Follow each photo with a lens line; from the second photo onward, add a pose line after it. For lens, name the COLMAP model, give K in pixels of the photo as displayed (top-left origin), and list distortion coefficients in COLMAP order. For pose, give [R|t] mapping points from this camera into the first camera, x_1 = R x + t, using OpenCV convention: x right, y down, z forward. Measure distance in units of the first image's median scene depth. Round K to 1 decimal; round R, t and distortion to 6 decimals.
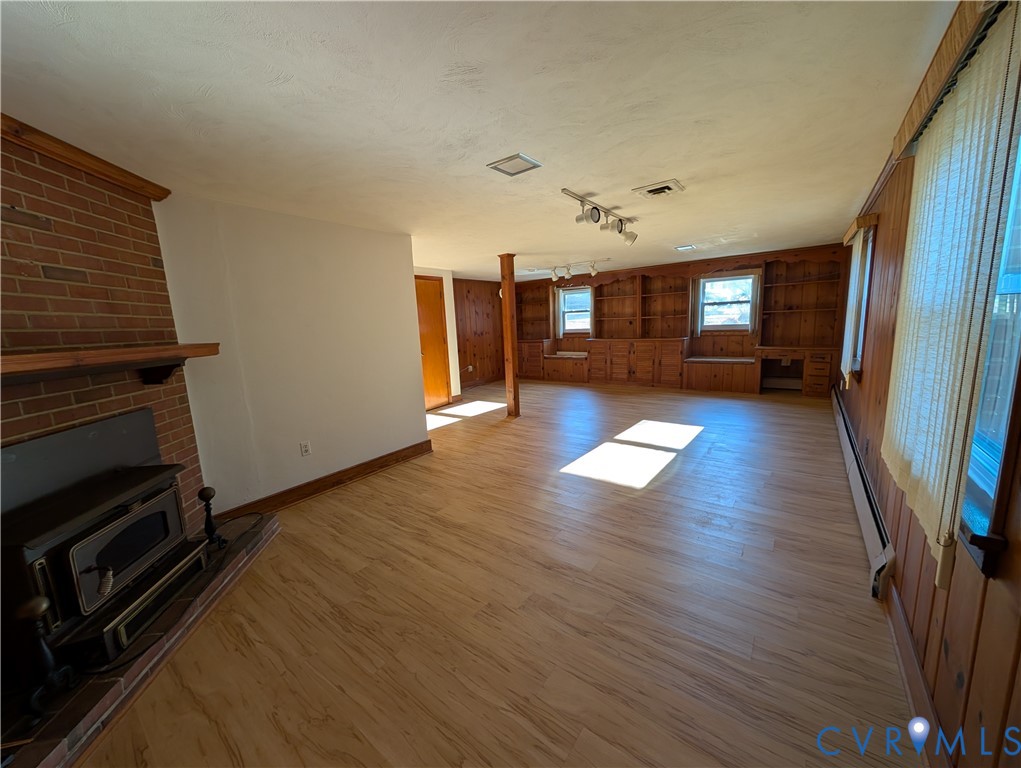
lens RADIAL K [[380.9, 0, 510.5], [0, 380.9, 384.0], [0, 0, 1]] dist [-0.001216, -0.000221]
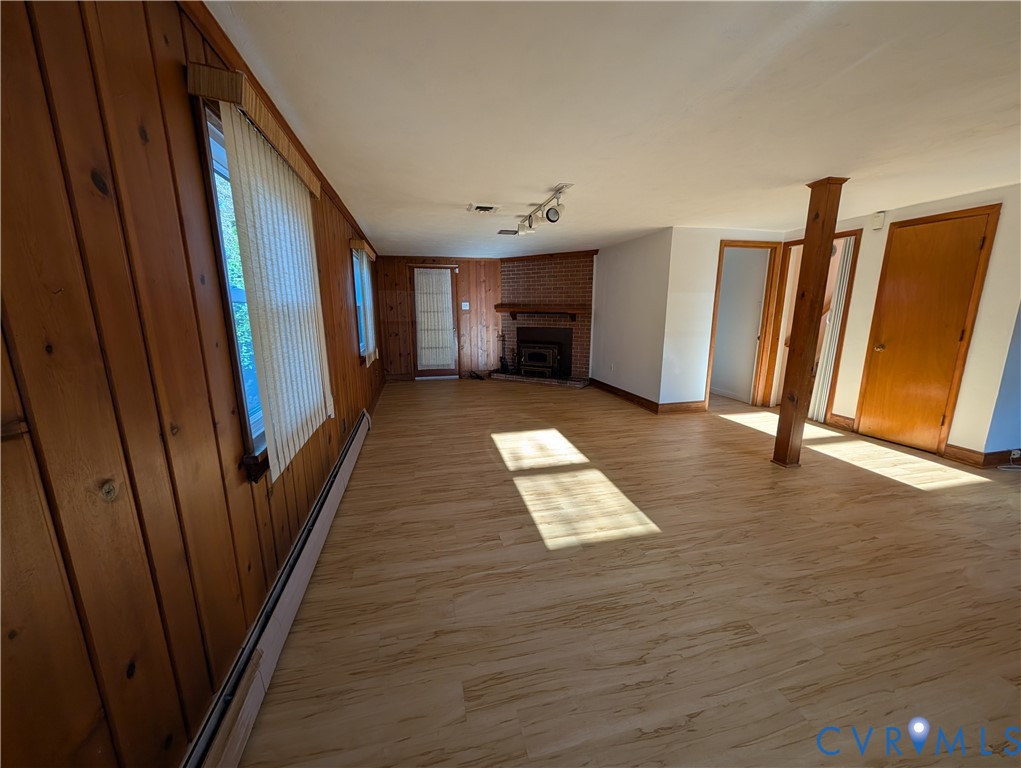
lens RADIAL K [[380.9, 0, 510.5], [0, 380.9, 384.0], [0, 0, 1]] dist [-0.001216, -0.000221]
pose [[-0.616904, 0.211745, -0.758019, 0.873414], [-0.086987, 0.938884, 0.333061, -0.242230], [0.782216, 0.271405, -0.560783, 1.184680]]
